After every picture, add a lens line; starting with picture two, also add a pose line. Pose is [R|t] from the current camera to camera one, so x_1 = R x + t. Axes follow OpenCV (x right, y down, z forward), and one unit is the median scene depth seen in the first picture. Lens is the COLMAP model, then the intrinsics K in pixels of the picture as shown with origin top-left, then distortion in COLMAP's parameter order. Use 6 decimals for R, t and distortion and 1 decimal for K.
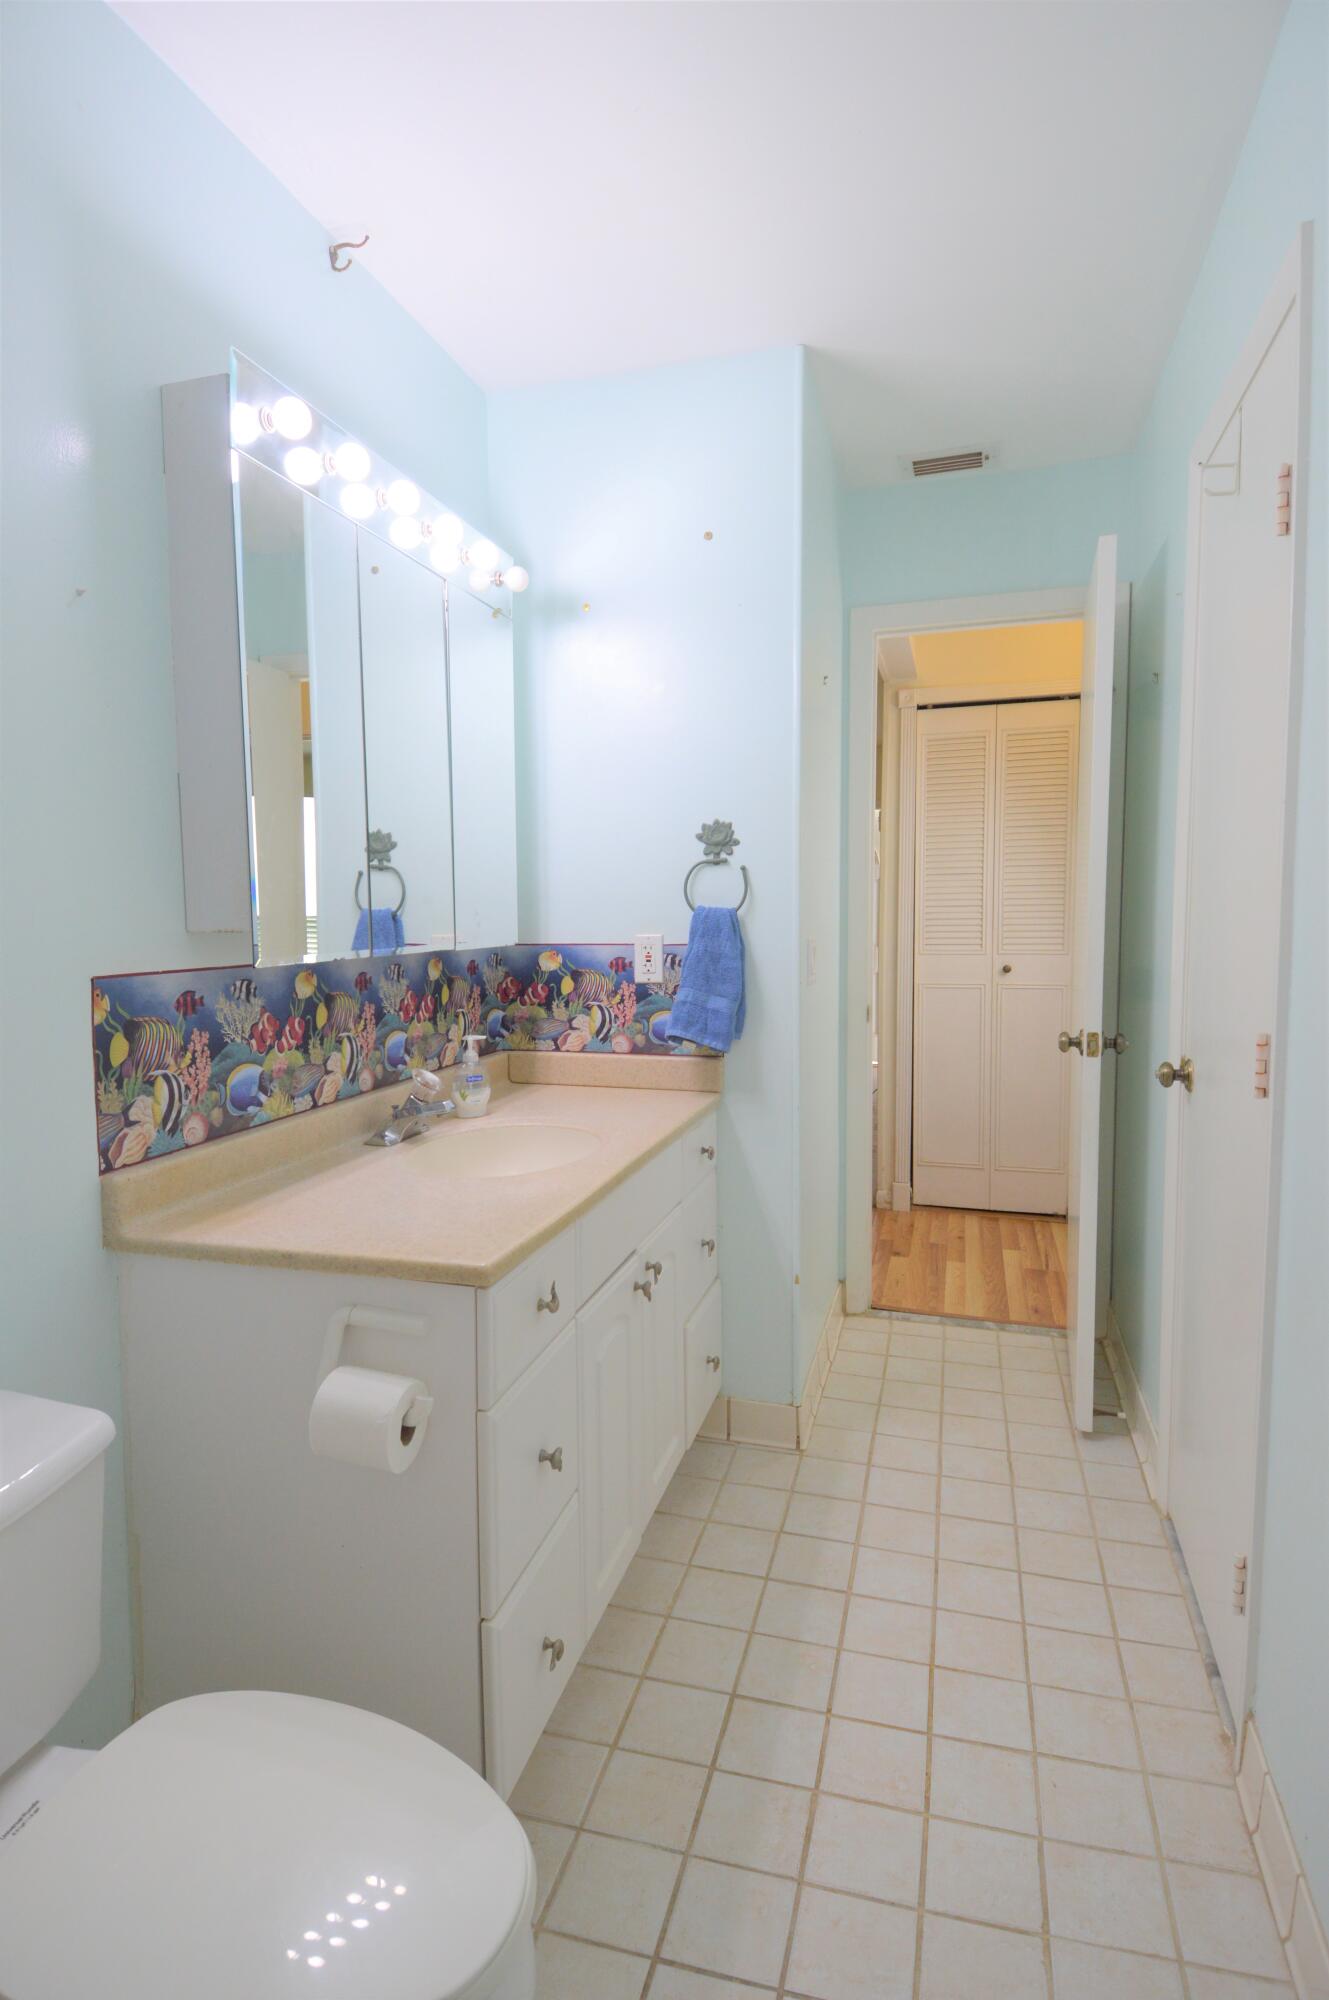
lens RADIAL K [[1058.1, 0, 668.5], [0, 1058.1, 994.3], [0, 0, 1]] dist [-0.003023, -0.007989]
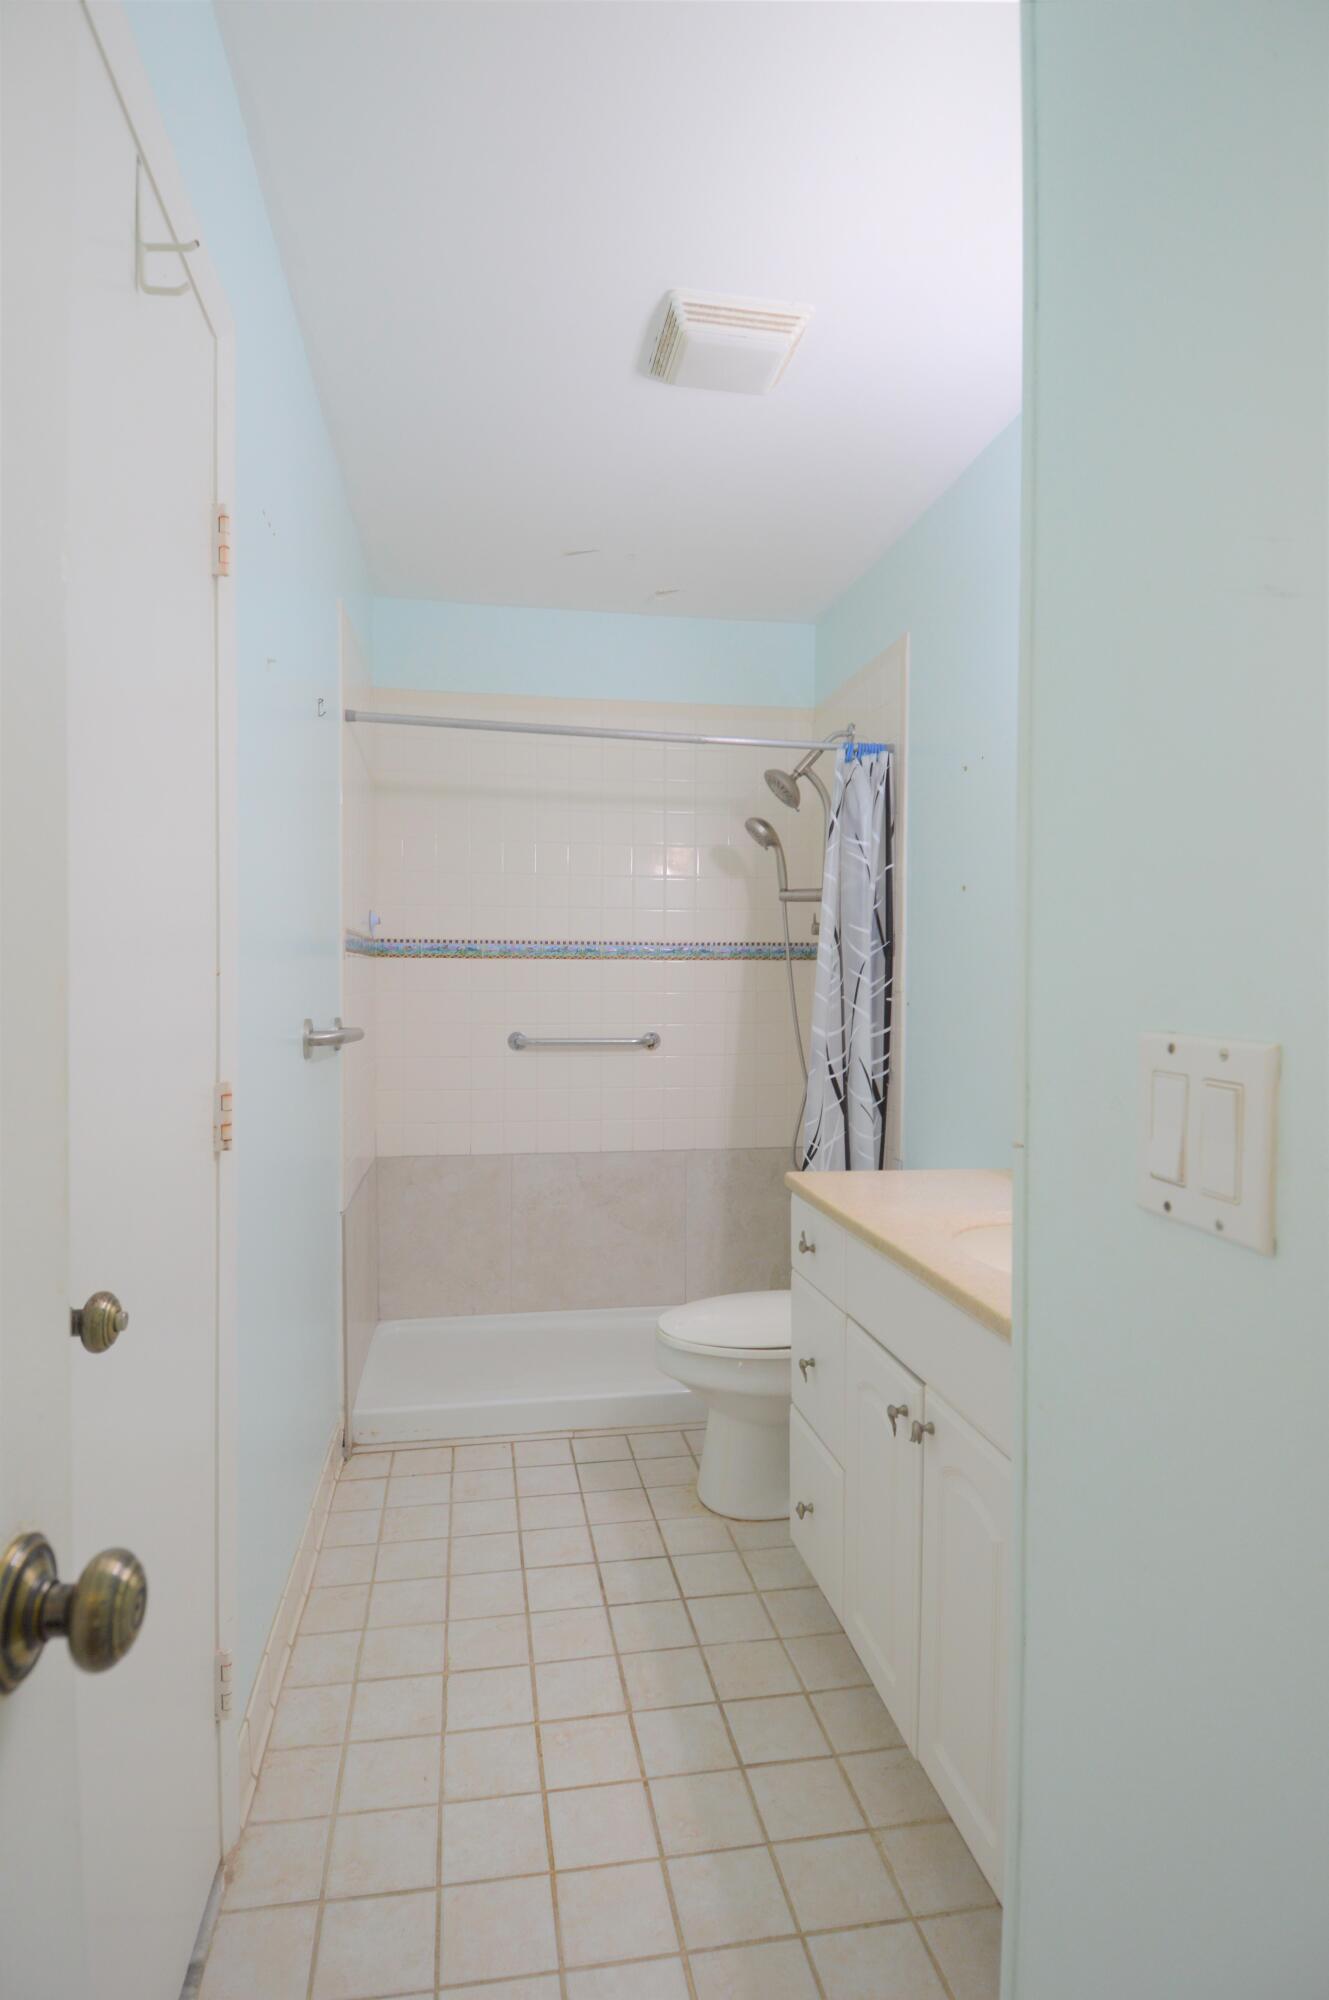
lens RADIAL K [[1058.1, 0, 663.6], [0, 1058.1, 1000.9], [0, 0, 1]] dist [-0.003023, -0.007989]
pose [[-0.898657, 0.014343, -0.438417, 0.556048], [-0.038078, 0.993142, 0.110541, -0.143367], [0.436996, 0.116032, -0.891948, 1.801522]]
